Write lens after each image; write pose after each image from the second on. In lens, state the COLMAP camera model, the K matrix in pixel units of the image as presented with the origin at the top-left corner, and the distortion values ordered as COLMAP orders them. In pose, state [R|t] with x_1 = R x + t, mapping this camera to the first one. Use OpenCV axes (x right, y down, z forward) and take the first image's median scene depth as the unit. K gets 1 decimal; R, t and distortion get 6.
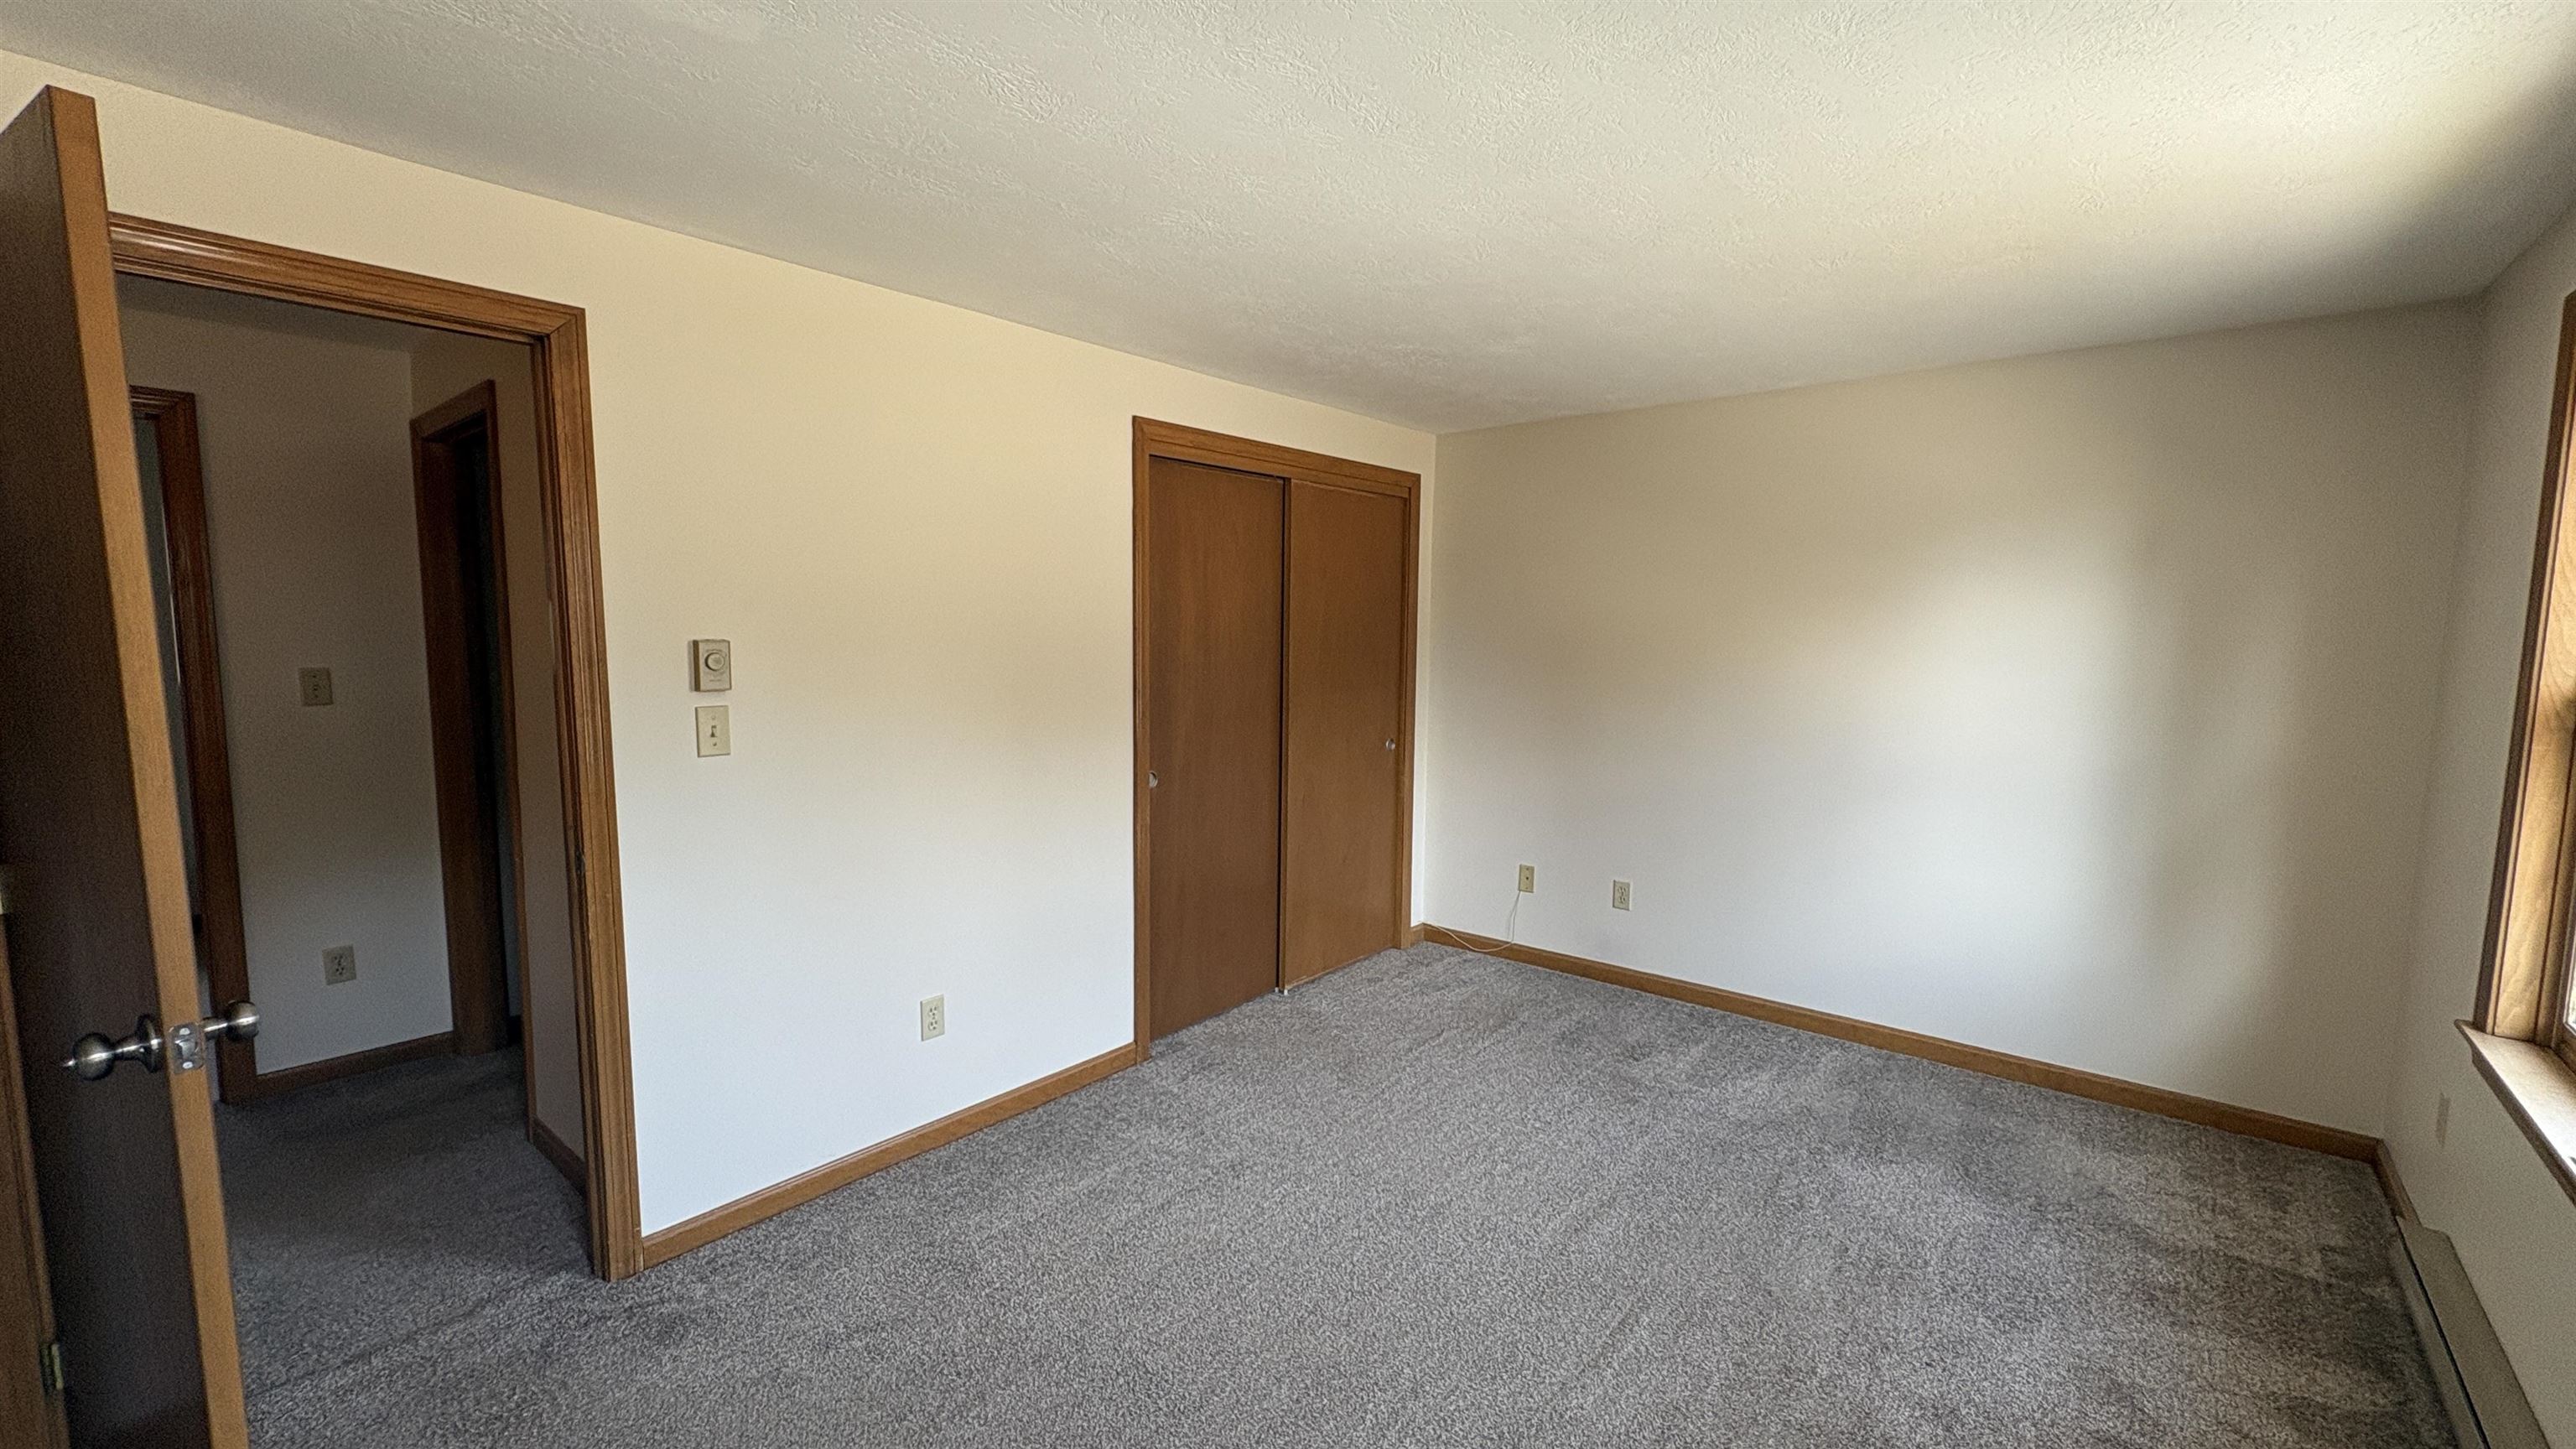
lens RADIAL K [[1067.0, 0, 1288.0], [0, 1067.0, 724.5], [0, 0, 1]] dist [0.001852, 0.000401]
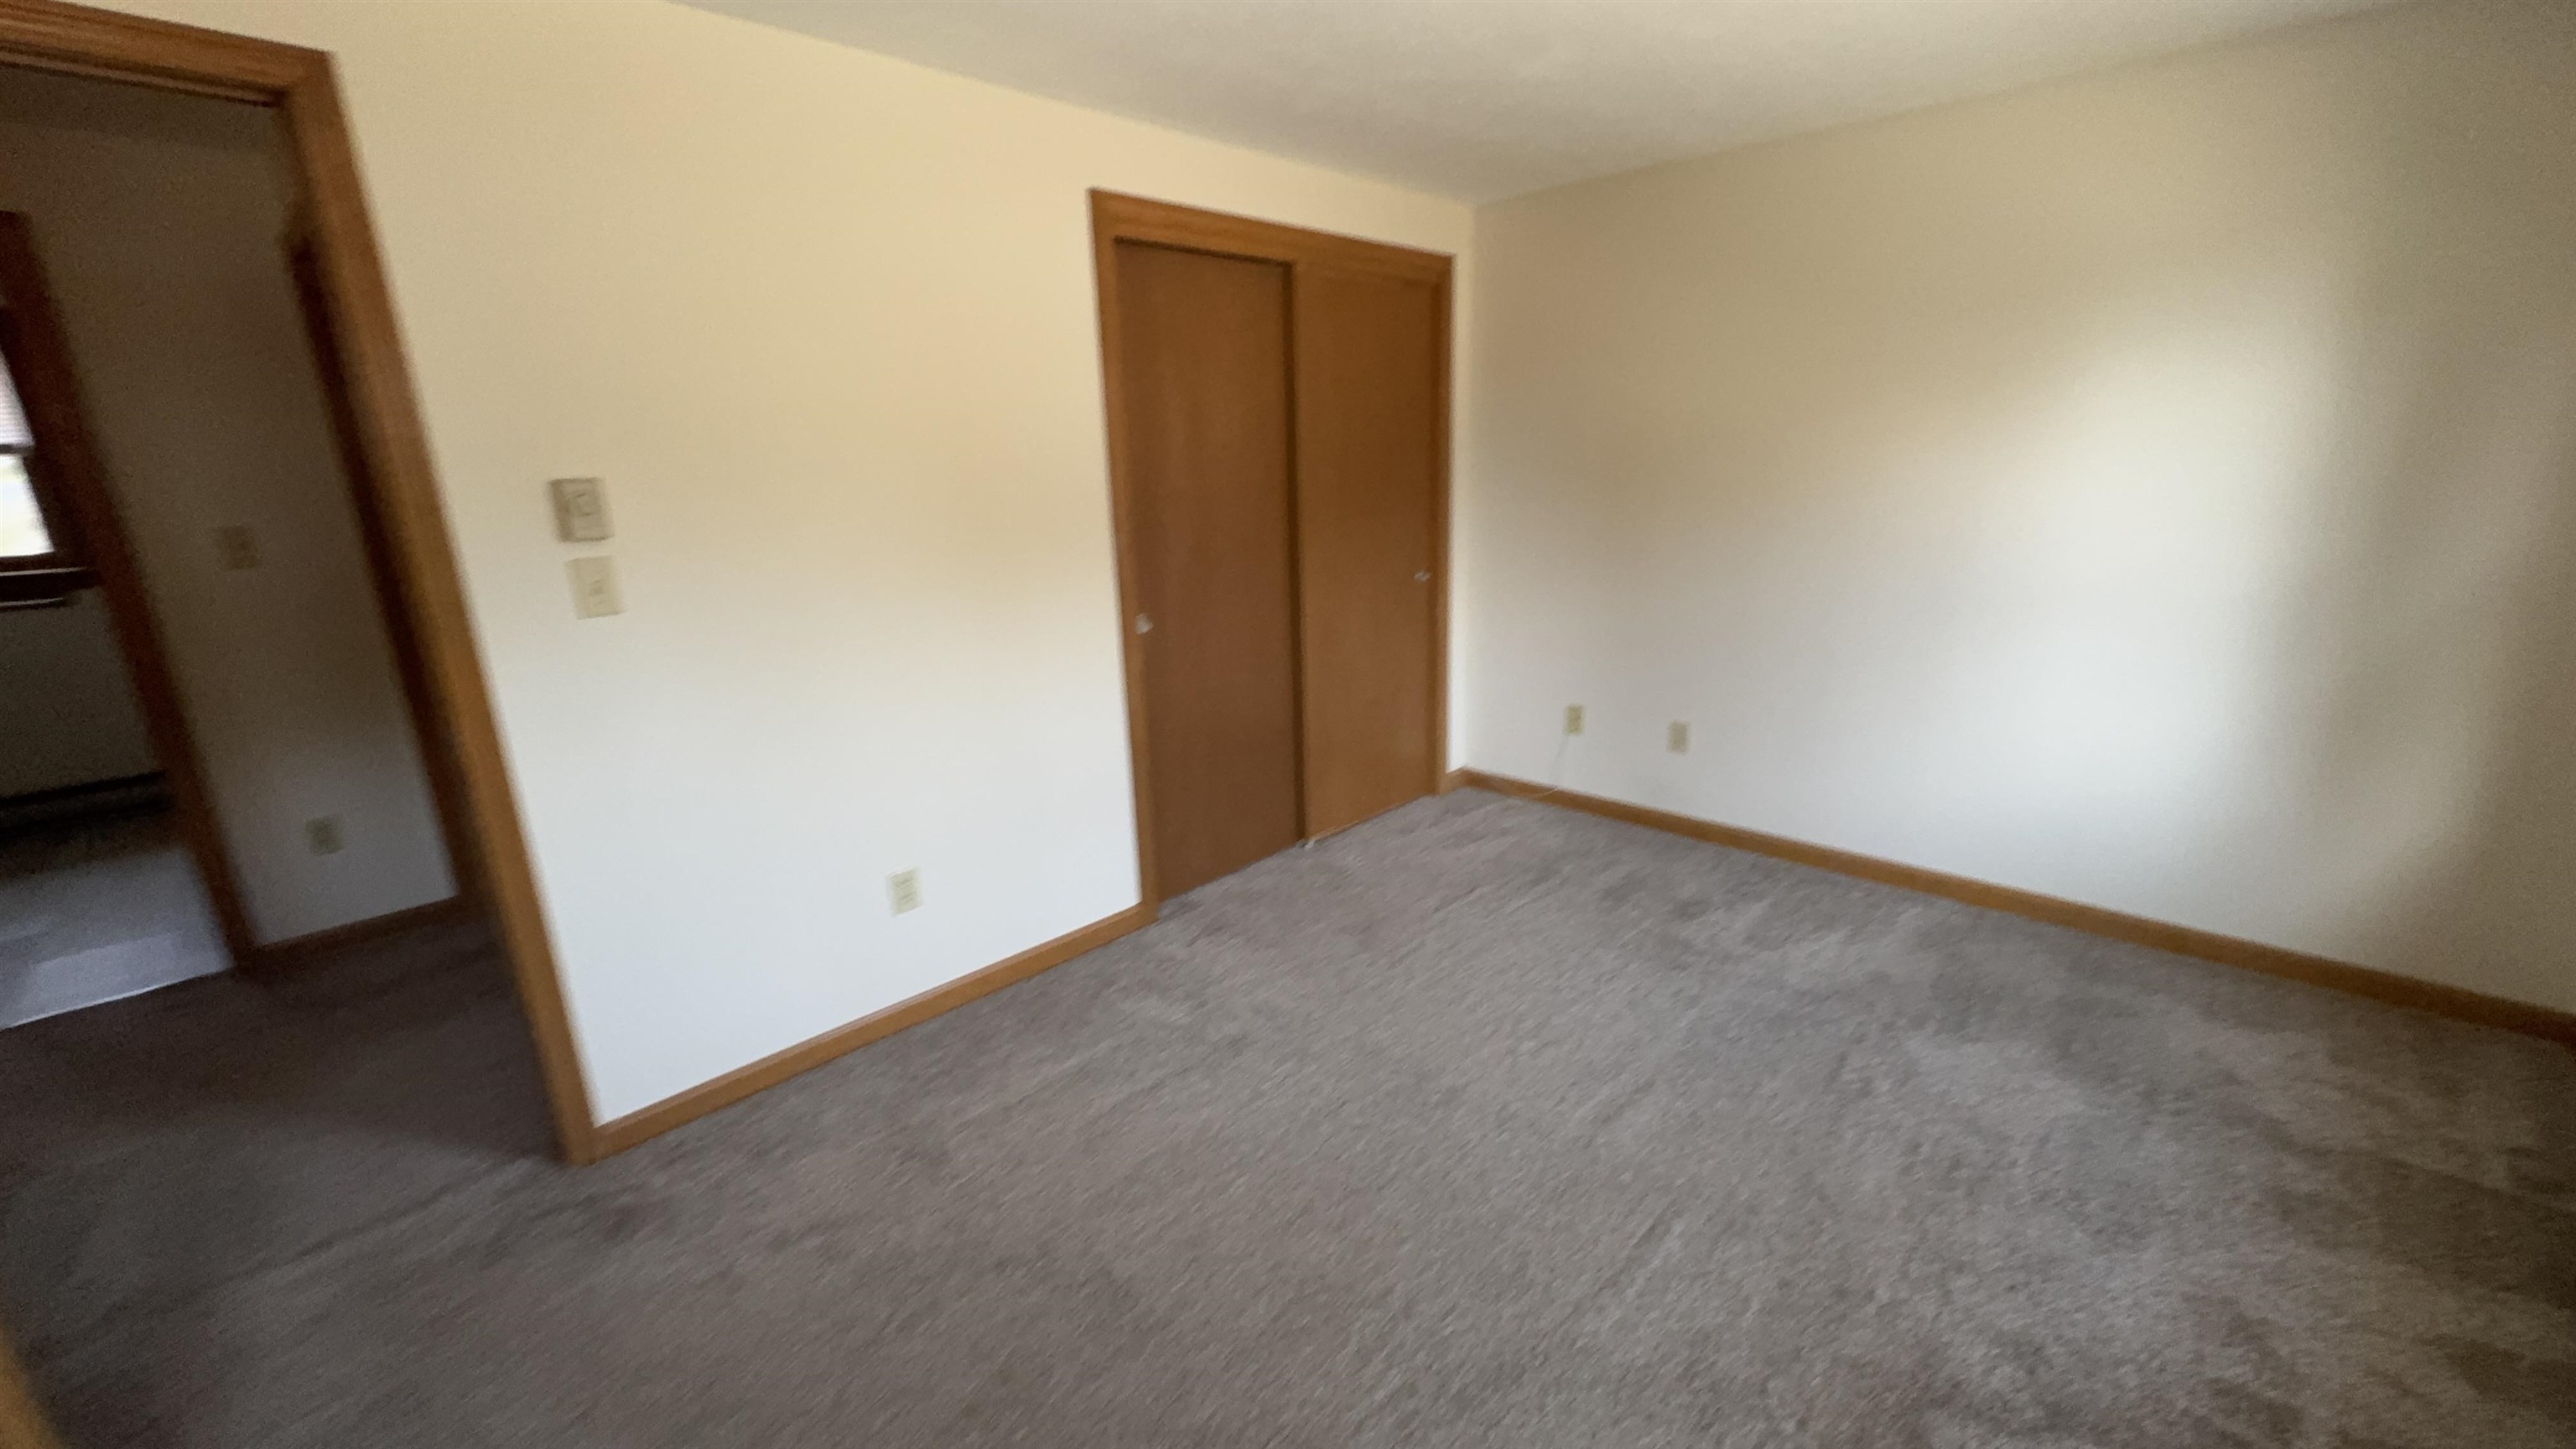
lens RADIAL K [[1042.5, 0, 1288.0], [0, 1042.5, 724.5], [0, 0, 1]] dist [0.000569, 0.000239]
pose [[0.996969, -0.017532, -0.075800, 0.072009], [0.029563, 0.986570, 0.160640, -0.002531], [0.071966, -0.162393, 0.984098, 0.163305]]
